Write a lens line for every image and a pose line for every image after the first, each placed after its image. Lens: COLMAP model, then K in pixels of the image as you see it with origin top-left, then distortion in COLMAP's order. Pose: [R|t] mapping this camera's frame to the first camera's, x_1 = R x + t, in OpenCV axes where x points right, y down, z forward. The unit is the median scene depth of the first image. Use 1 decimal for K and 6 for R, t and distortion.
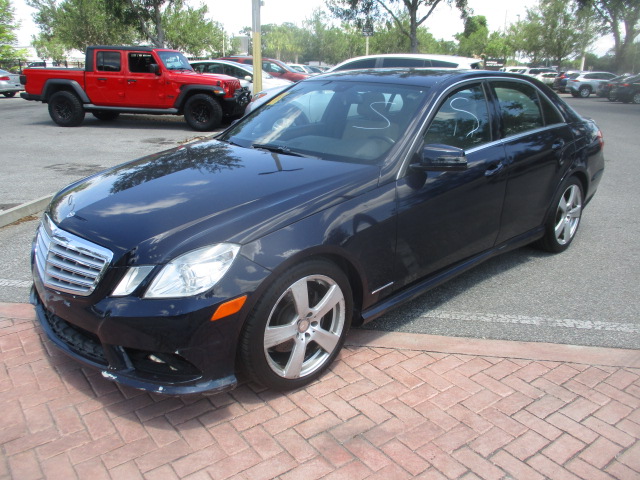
lens RADIAL K [[542.1, 0, 317.8], [0, 542.1, 239.5], [0, 0, 1]] dist [-0.000240, -0.051122]
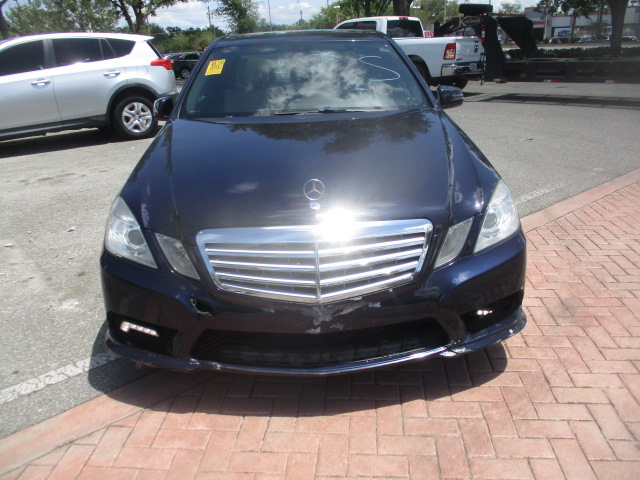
lens RADIAL K [[542.1, 0, 317.8], [0, 542.1, 239.5], [0, 0, 1]] dist [-0.000240, -0.051122]
pose [[0.654298, -0.288173, 0.699178, -1.000607], [0.274594, 0.951980, 0.135400, -0.103976], [-0.704622, 0.103398, 0.702009, 0.447262]]
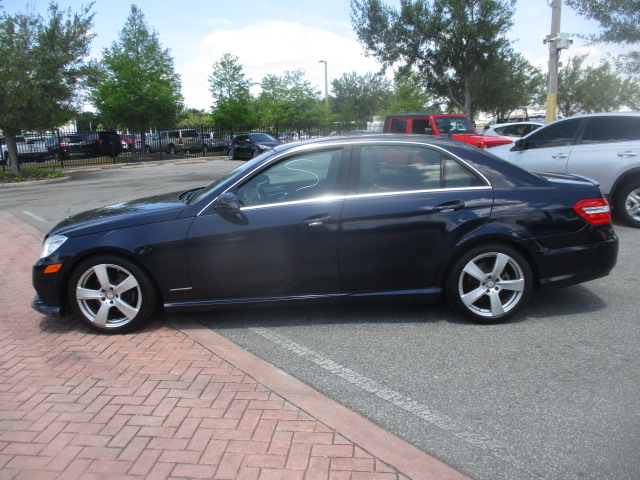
lens RADIAL K [[542.1, 0, 317.8], [0, 542.1, 239.5], [0, 0, 1]] dist [-0.000240, -0.051122]
pose [[0.728075, 0.113065, -0.676109, 1.488223], [-0.182314, 0.982720, -0.031987, -0.067647], [0.660809, 0.146553, 0.736107, 0.179791]]
